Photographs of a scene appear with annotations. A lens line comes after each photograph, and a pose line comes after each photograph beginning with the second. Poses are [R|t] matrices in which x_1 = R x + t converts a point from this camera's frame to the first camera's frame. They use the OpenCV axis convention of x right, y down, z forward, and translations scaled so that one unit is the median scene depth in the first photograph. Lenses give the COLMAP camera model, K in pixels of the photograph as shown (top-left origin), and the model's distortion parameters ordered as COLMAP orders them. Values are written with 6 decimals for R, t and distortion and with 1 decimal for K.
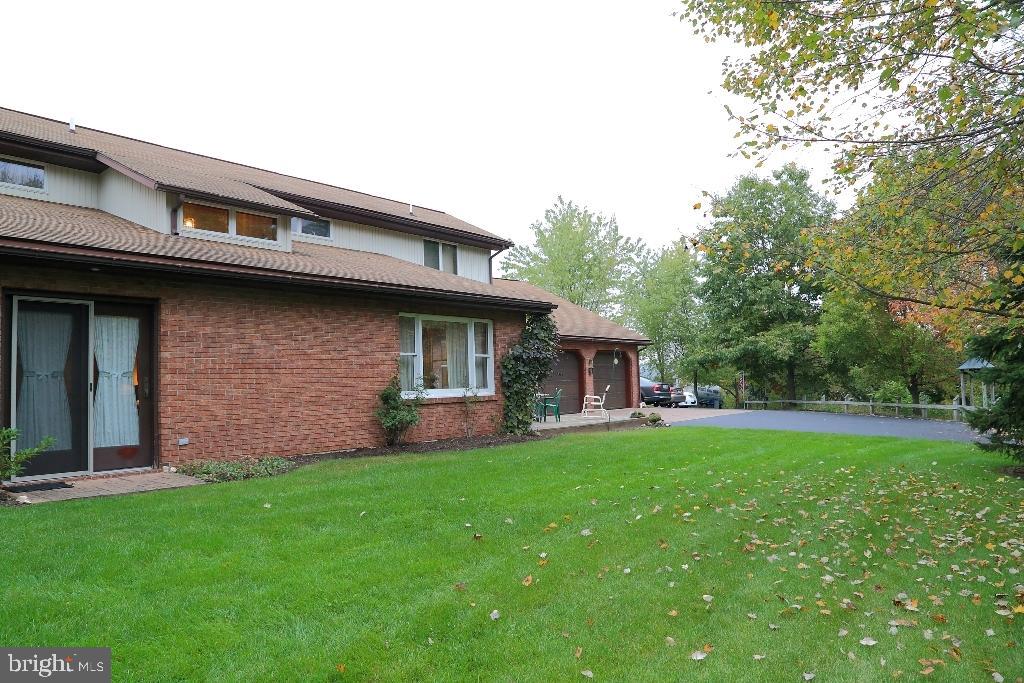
lens RADIAL K [[708.7, 0, 512.0], [0, 708.7, 341.5], [0, 0, 1]] dist [-0.123394, 0.059266]
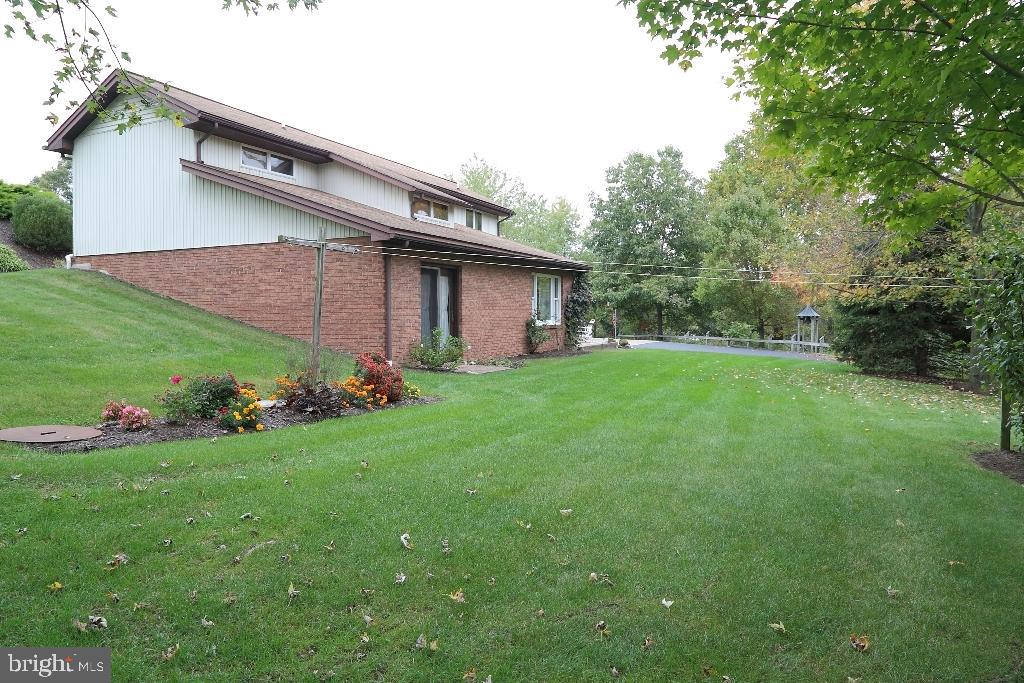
lens RADIAL K [[708.7, 0, 512.0], [0, 708.7, 341.5], [0, 0, 1]] dist [-0.123394, 0.059266]
pose [[0.967829, 0.017275, 0.251014, -0.300198], [-0.041315, 0.995010, 0.090818, -0.014355], [-0.248192, -0.098267, 0.963714, -0.281320]]
